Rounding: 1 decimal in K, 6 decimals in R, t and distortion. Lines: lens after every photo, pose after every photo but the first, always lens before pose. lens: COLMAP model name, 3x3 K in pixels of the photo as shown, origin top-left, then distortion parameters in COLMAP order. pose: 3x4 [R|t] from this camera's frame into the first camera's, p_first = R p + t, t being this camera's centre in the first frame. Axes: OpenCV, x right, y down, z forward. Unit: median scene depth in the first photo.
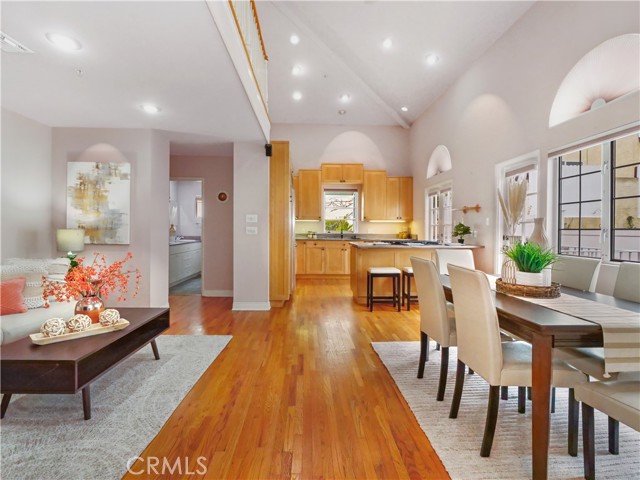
lens RADIAL K [[325.3, 0, 317.6], [0, 325.3, 228.1], [0, 0, 1]] dist [-0.023216, -0.000145]
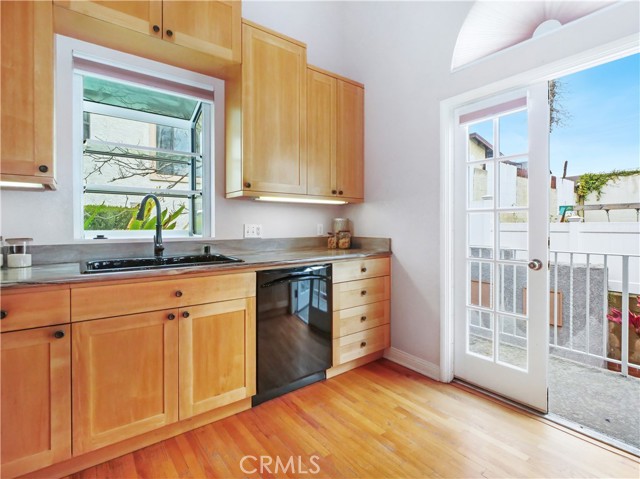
lens RADIAL K [[325.3, 0, 317.6], [0, 325.3, 227.6], [0, 0, 1]] dist [-0.023216, -0.000145]
pose [[0.821261, -0.009187, 0.570478, 0.036212], [0.005652, 0.999952, 0.007967, 0.004867], [-0.570524, -0.003319, 0.821274, 0.822398]]
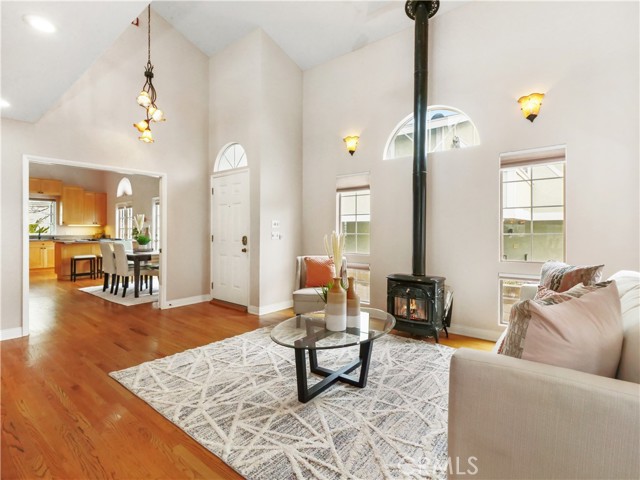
lens RADIAL K [[329.8, 0, 317.7], [0, 329.8, 225.8], [0, 0, 1]] dist [-0.000066, 0.000001]
pose [[0.670333, 0.001905, 0.742058, -0.164620], [0.005381, 0.999958, -0.007428, -0.005083], [-0.742041, 0.008973, 0.670294, -0.682435]]
